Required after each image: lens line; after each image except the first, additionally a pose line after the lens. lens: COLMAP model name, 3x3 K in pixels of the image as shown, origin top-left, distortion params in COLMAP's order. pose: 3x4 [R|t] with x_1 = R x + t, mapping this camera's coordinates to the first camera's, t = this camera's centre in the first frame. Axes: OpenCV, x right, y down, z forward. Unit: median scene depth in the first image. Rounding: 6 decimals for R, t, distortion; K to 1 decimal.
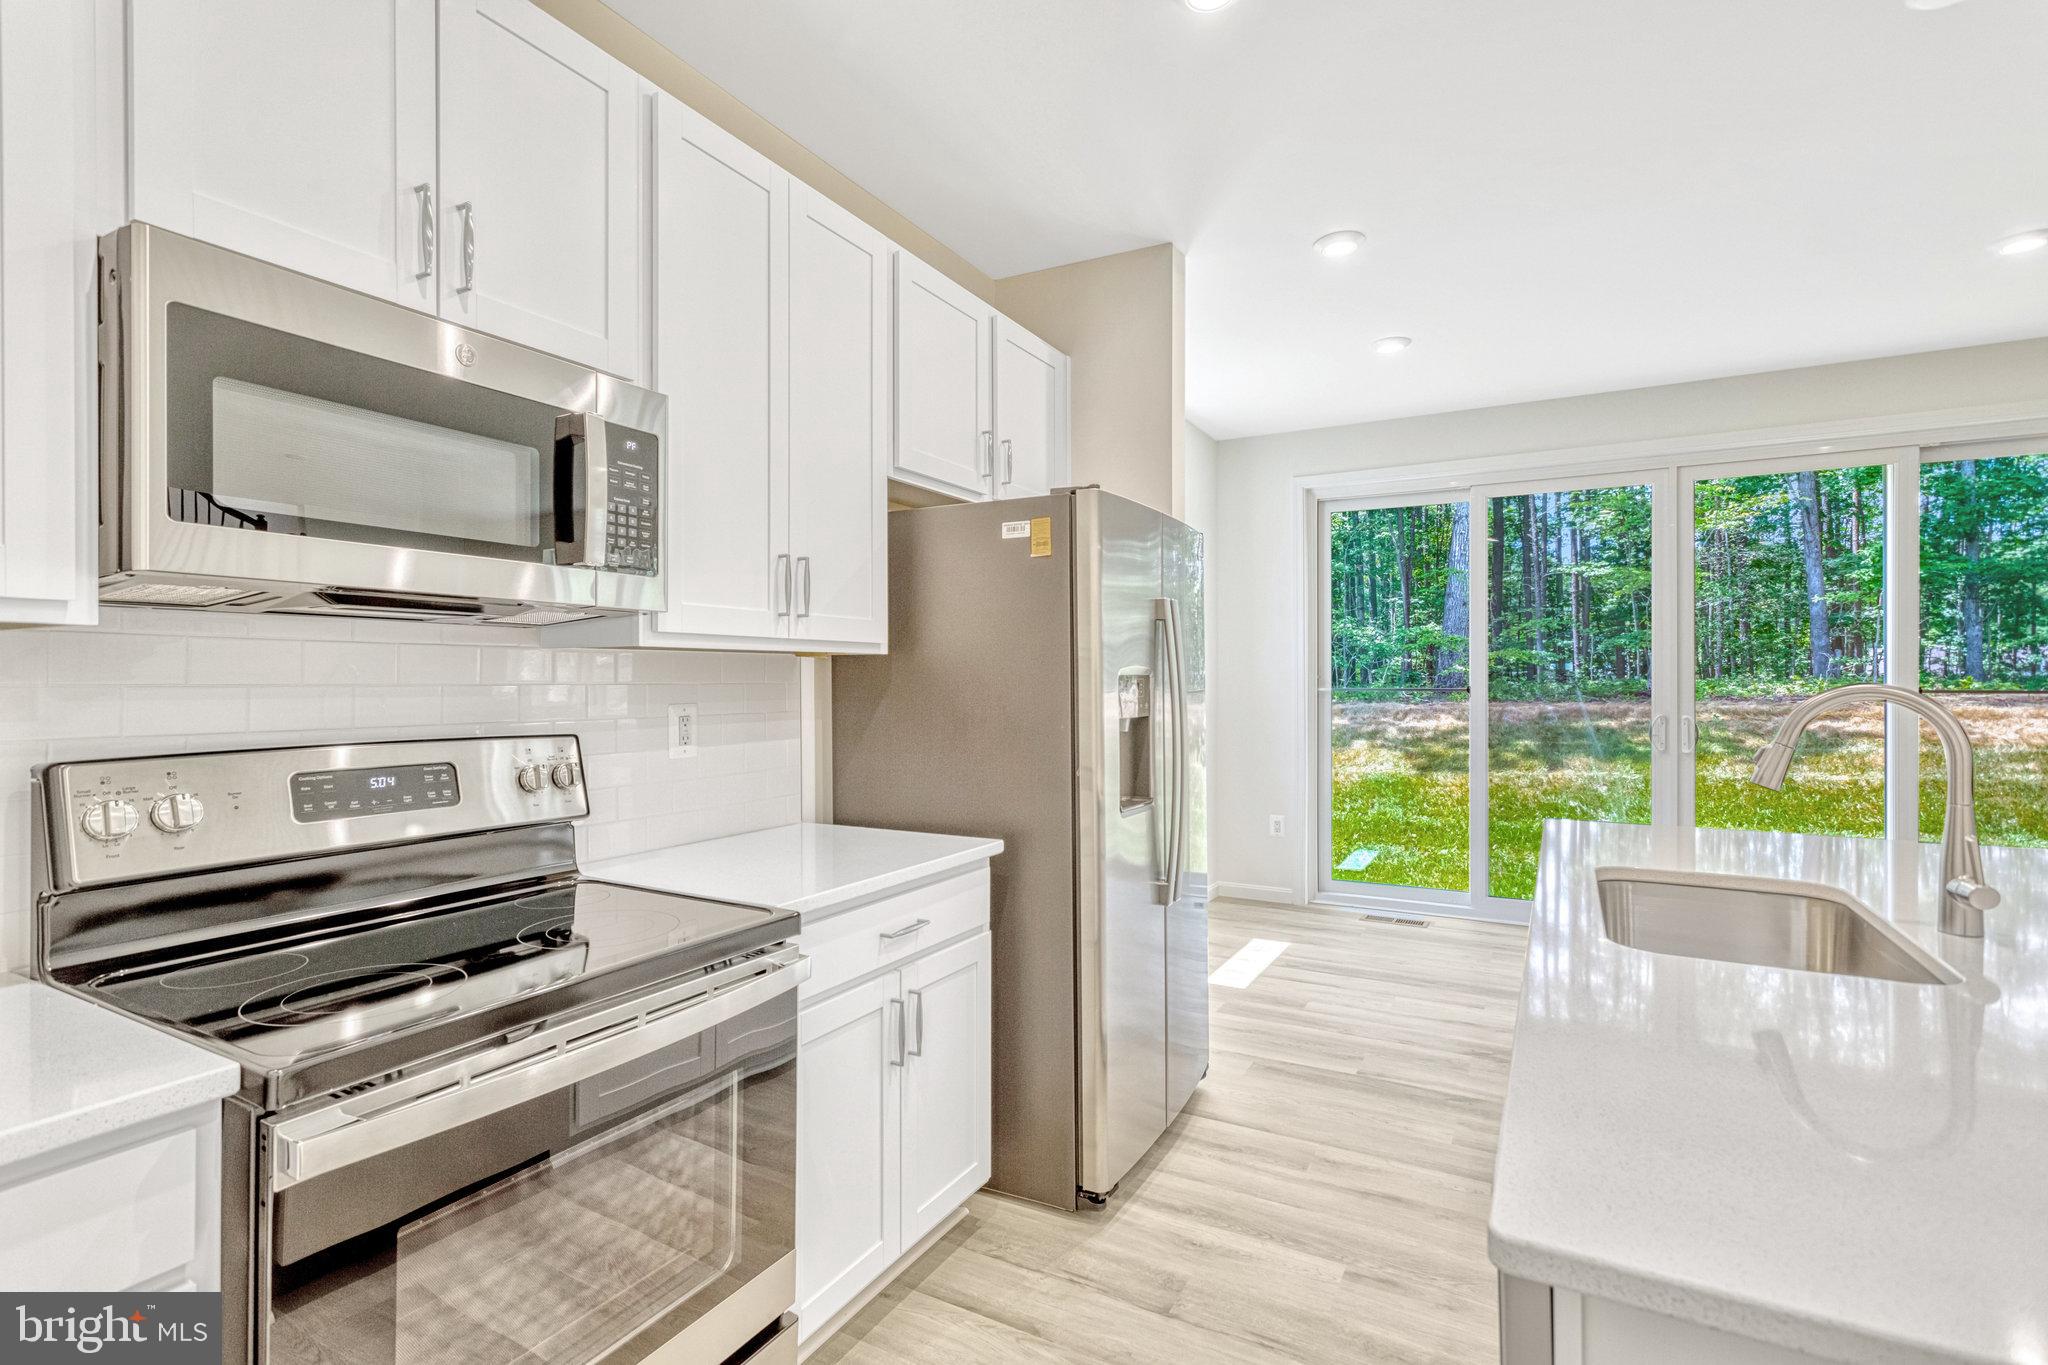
lens RADIAL K [[972.9, 0, 1024.0], [0, 972.9, 682.5], [0, 0, 1]] dist [0.001408, 0.000623]
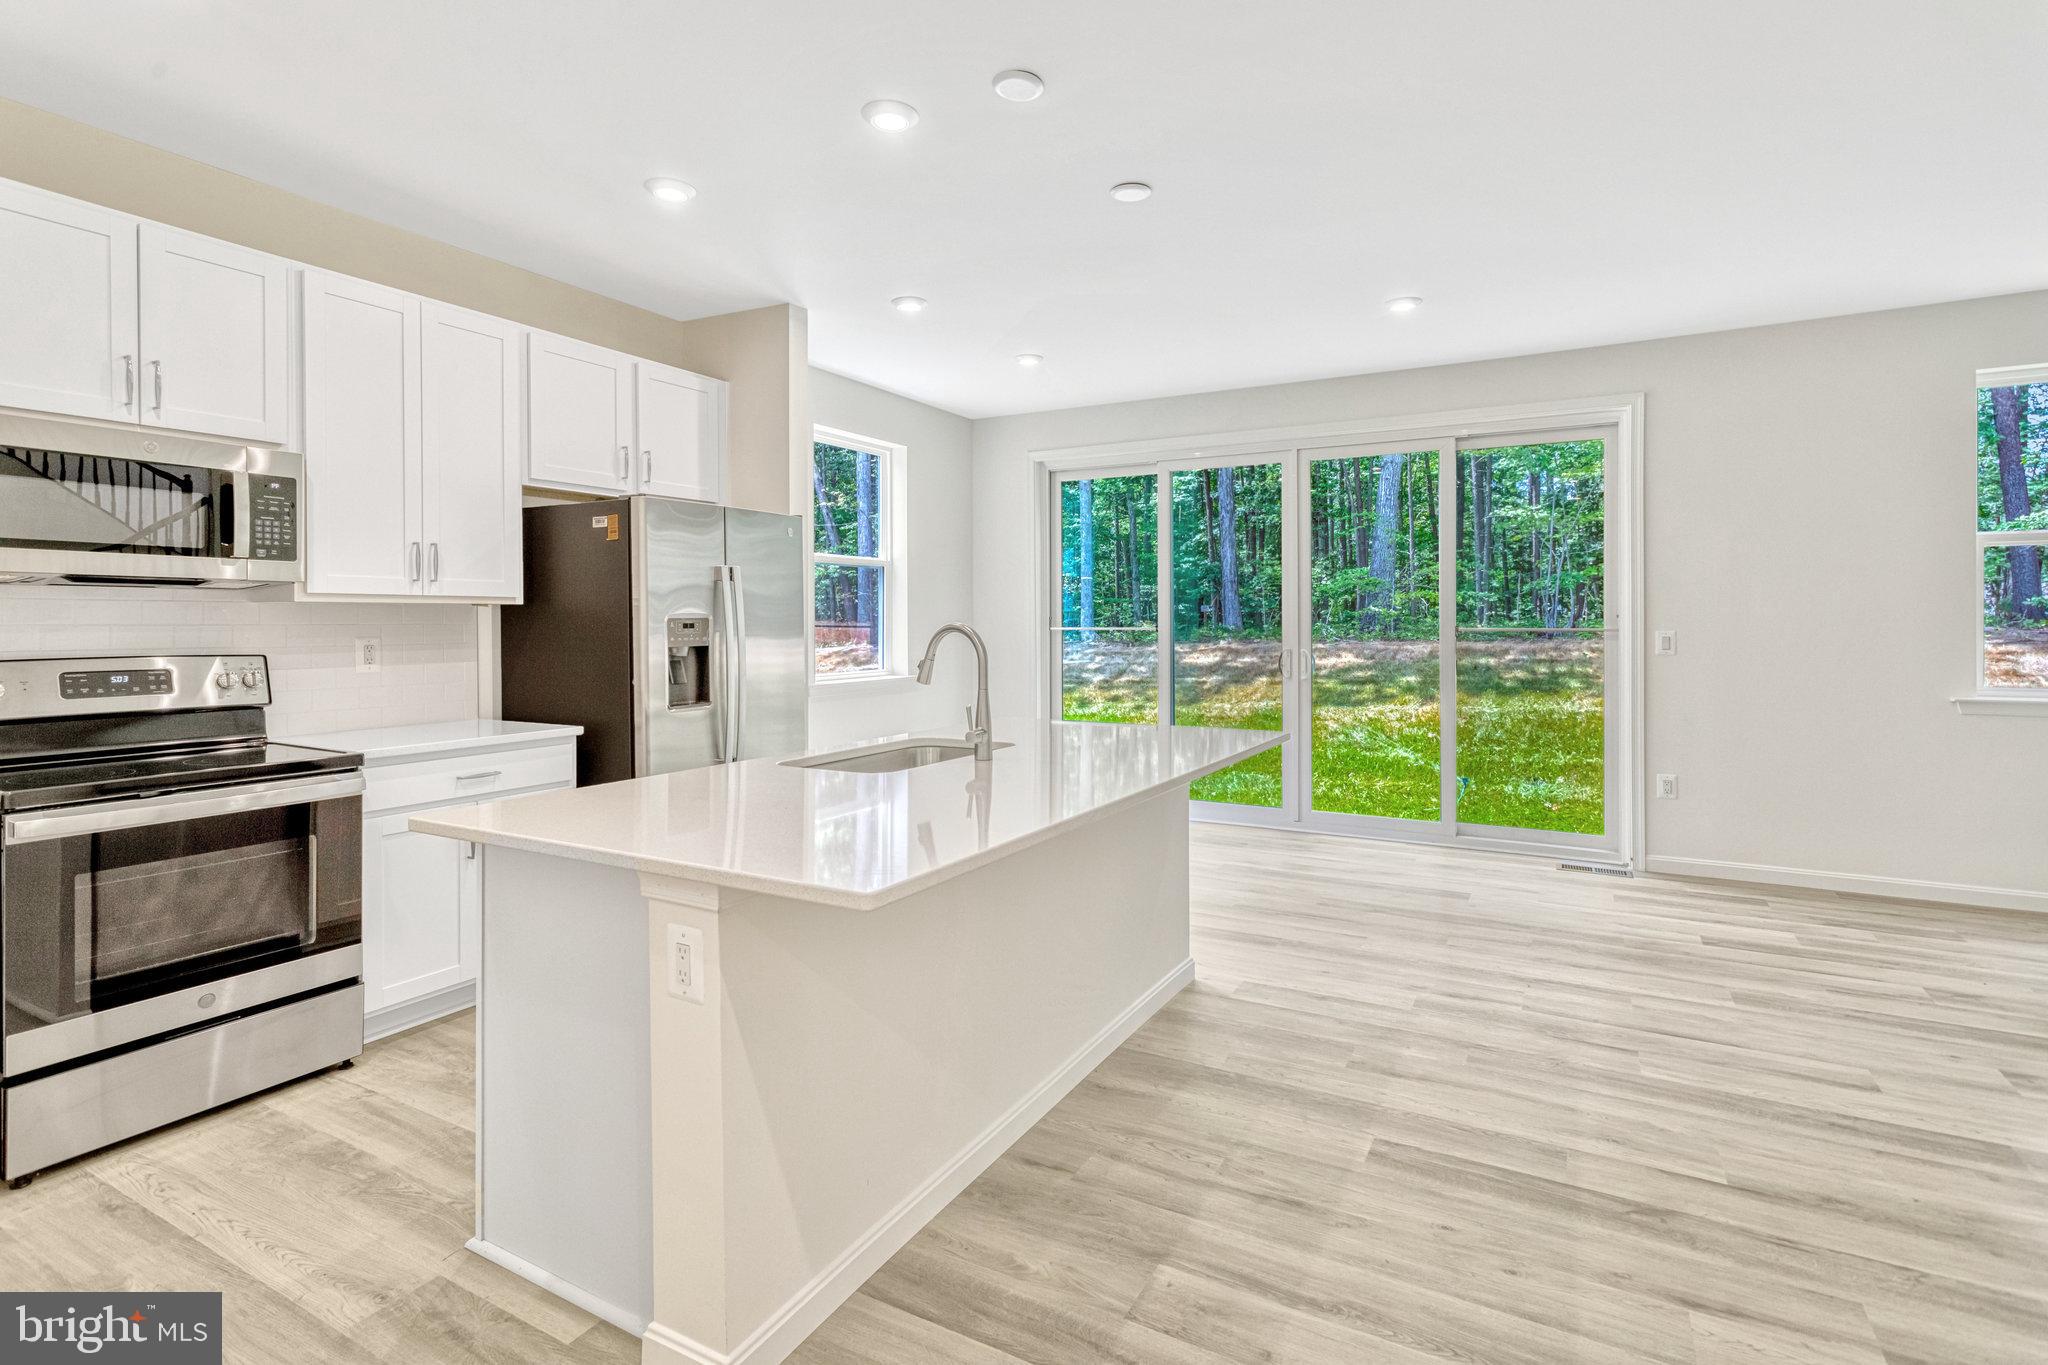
lens RADIAL K [[993.3, 0, 1031.9], [0, 993.3, 629.2], [0, 0, 1]] dist [0.003085, 0.000451]
pose [[0.999999, -0.000859, 0.000742, 0.690717], [0.000854, 0.999979, 0.006447, 0.000058], [-0.000747, -0.006447, 0.999979, -0.565578]]
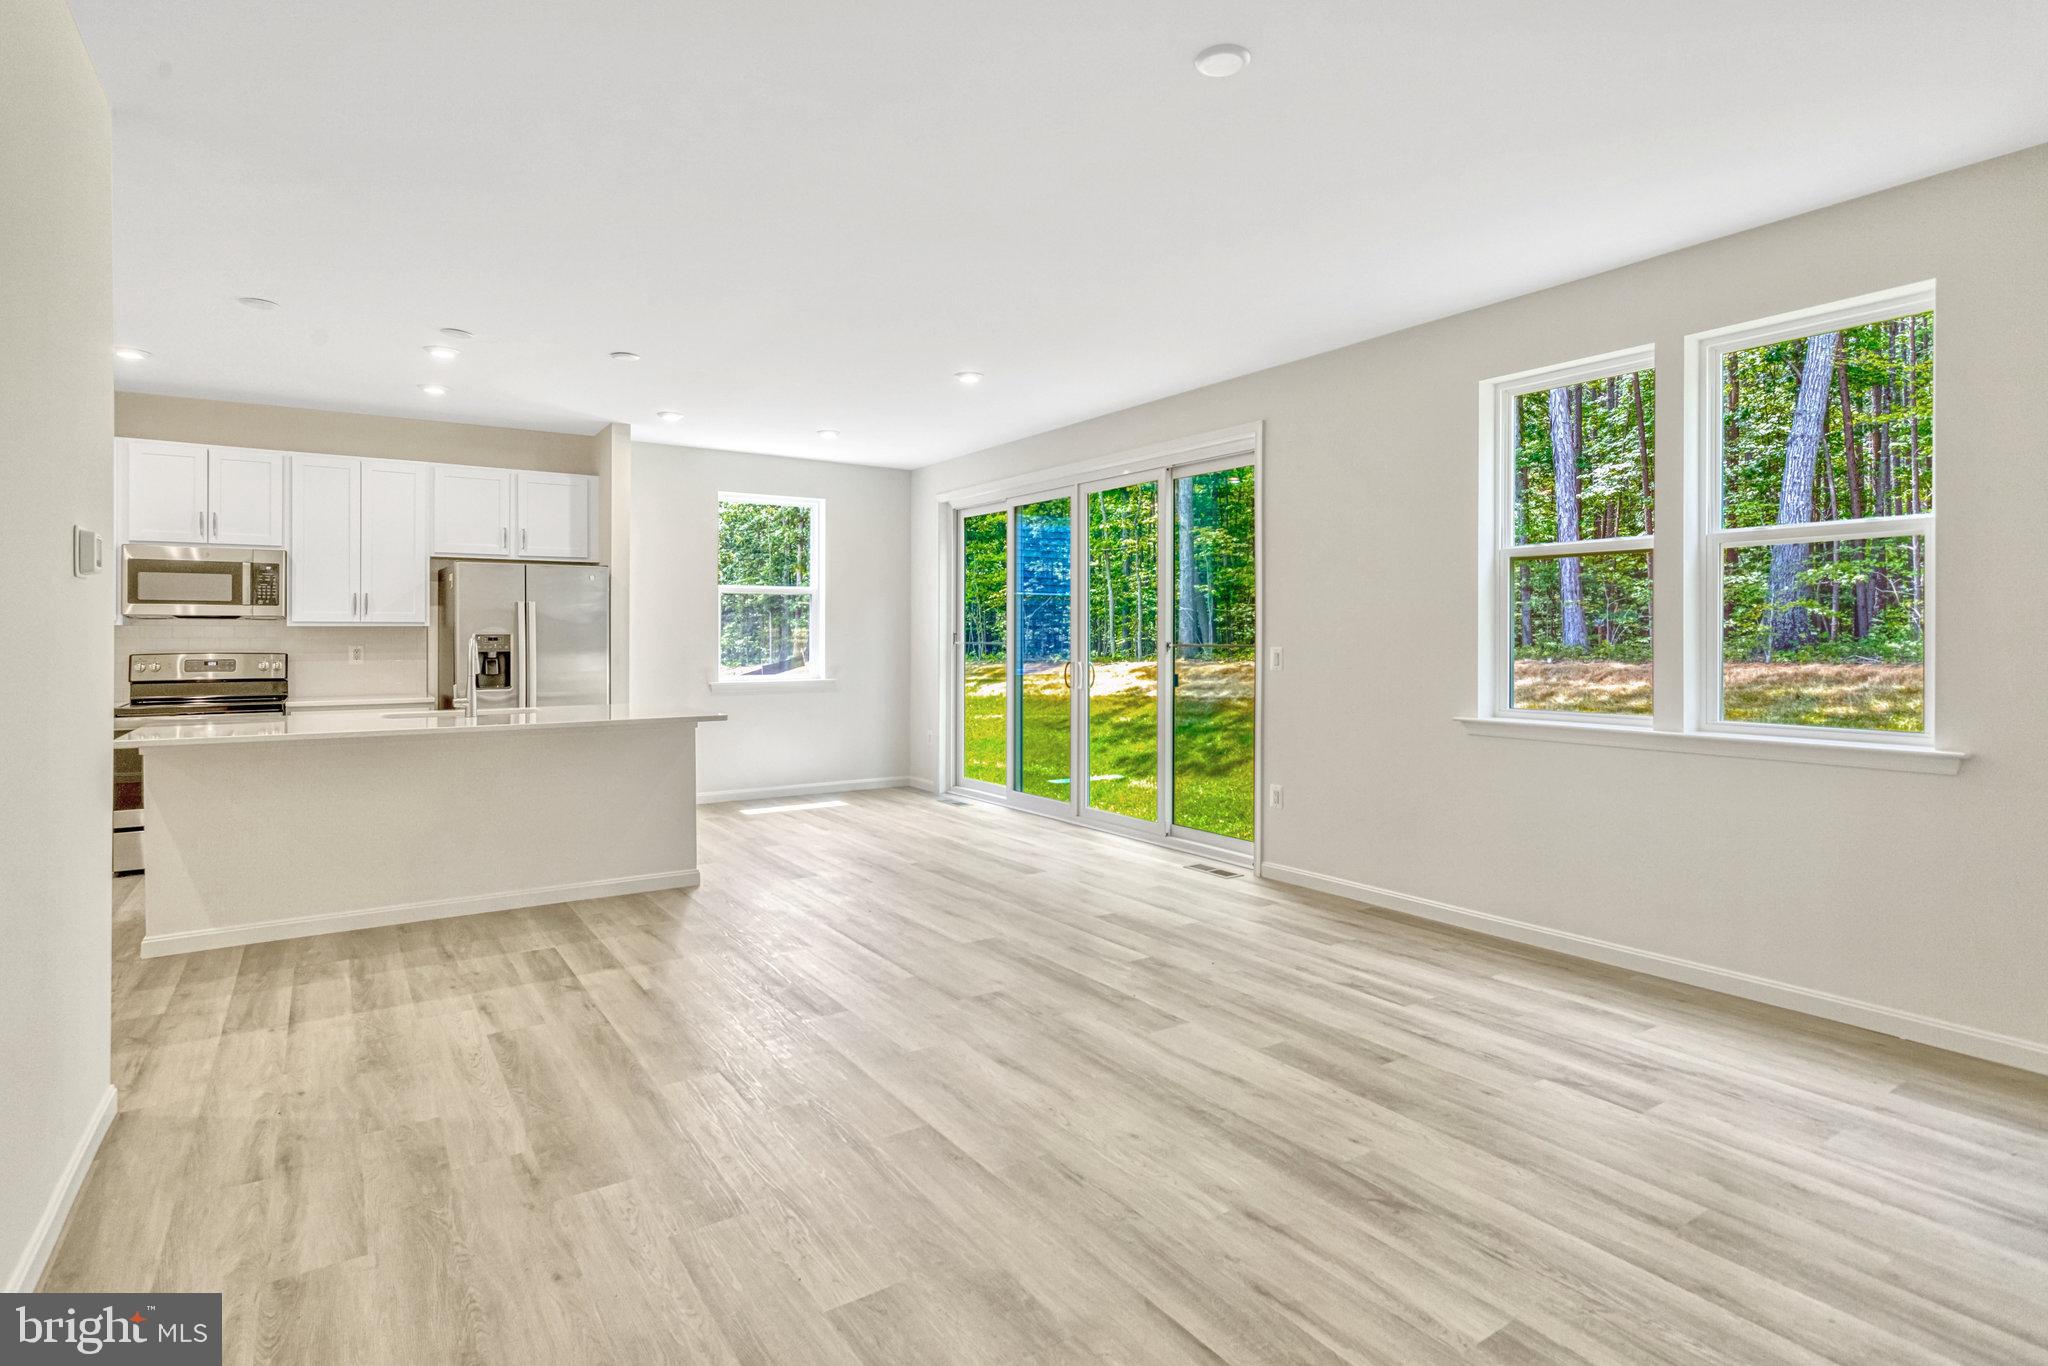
lens RADIAL K [[1042.7, 0, 1022.5], [0, 1042.7, 649.8], [0, 0, 1]] dist [-0.002251, 0.000102]
pose [[0.887090, 0.003894, -0.461580, 2.703759], [0.000724, 0.999951, 0.009826, 0.007384], [0.461595, -0.009050, 0.887044, -0.762814]]
